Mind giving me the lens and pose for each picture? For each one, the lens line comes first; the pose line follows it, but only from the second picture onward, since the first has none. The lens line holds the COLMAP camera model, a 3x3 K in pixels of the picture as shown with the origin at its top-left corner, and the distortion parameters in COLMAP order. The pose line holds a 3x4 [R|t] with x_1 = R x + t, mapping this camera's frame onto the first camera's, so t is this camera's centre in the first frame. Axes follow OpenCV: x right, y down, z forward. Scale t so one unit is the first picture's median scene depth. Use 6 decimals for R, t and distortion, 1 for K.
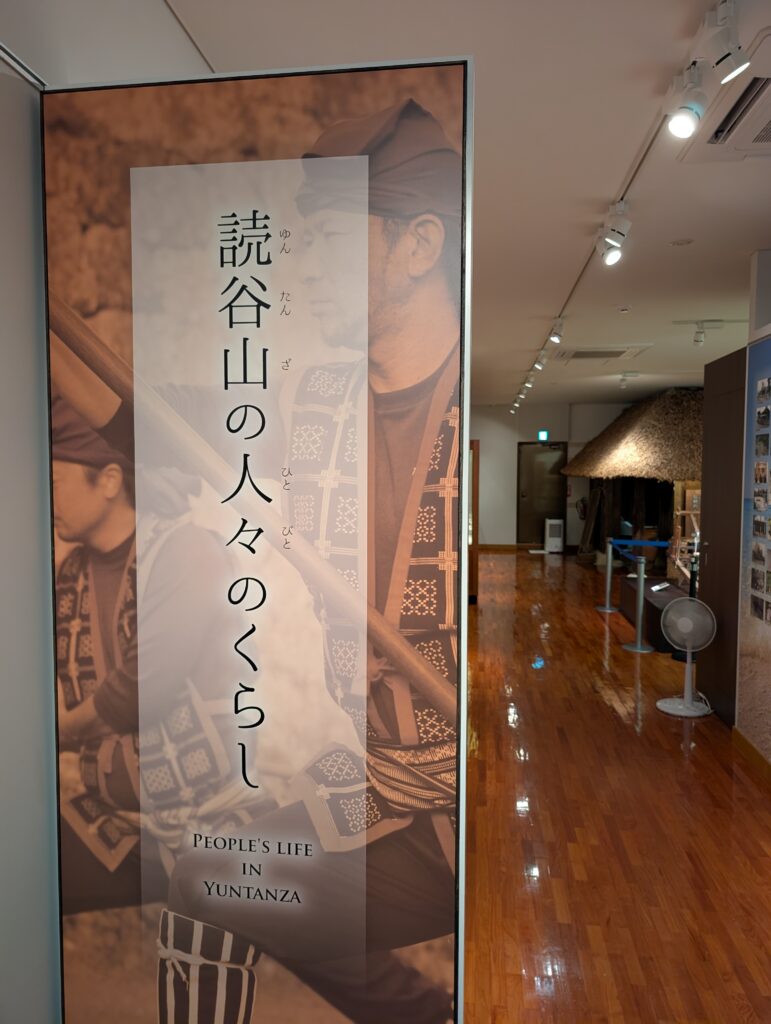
lens RADIAL K [[741.8, 0, 389.2], [0, 741.8, 512.9], [0, 0, 1]] dist [0.007354, -0.004059]
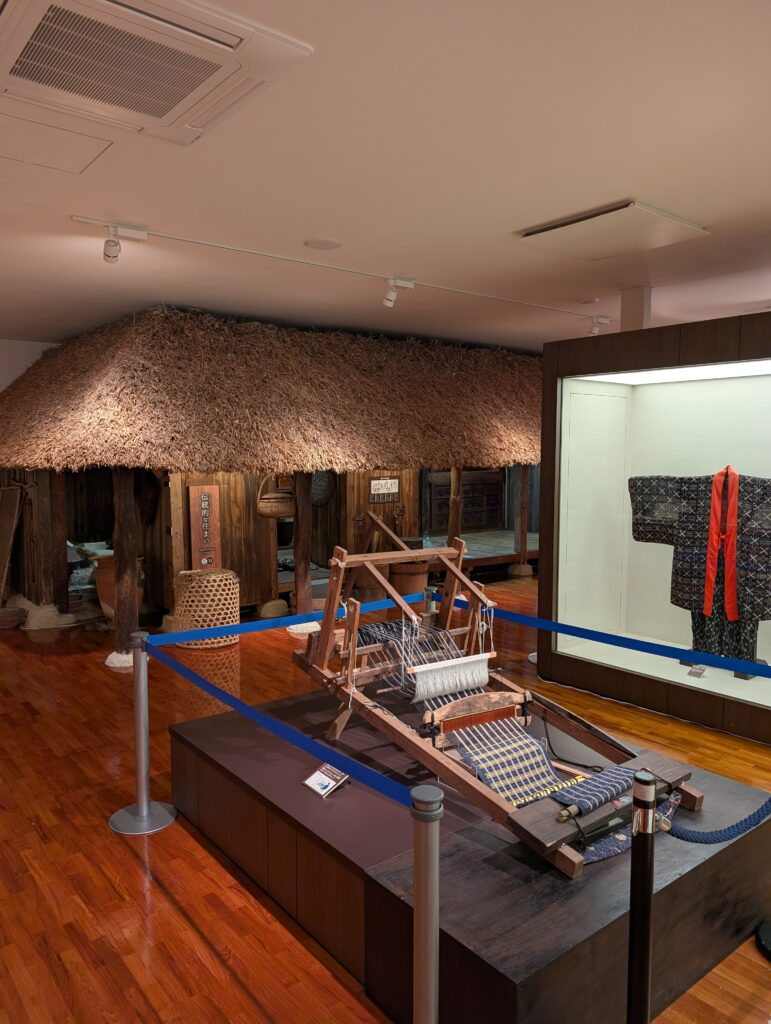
lens RADIAL K [[741.8, 0, 386.2], [0, 741.8, 515.8], [0, 0, 1]] dist [0.007354, -0.004059]
pose [[0.695347, -0.065545, 0.715679, 0.093652], [0.047428, 0.997847, 0.045307, -0.028795], [-0.717108, 0.002440, 0.696958, 0.513426]]
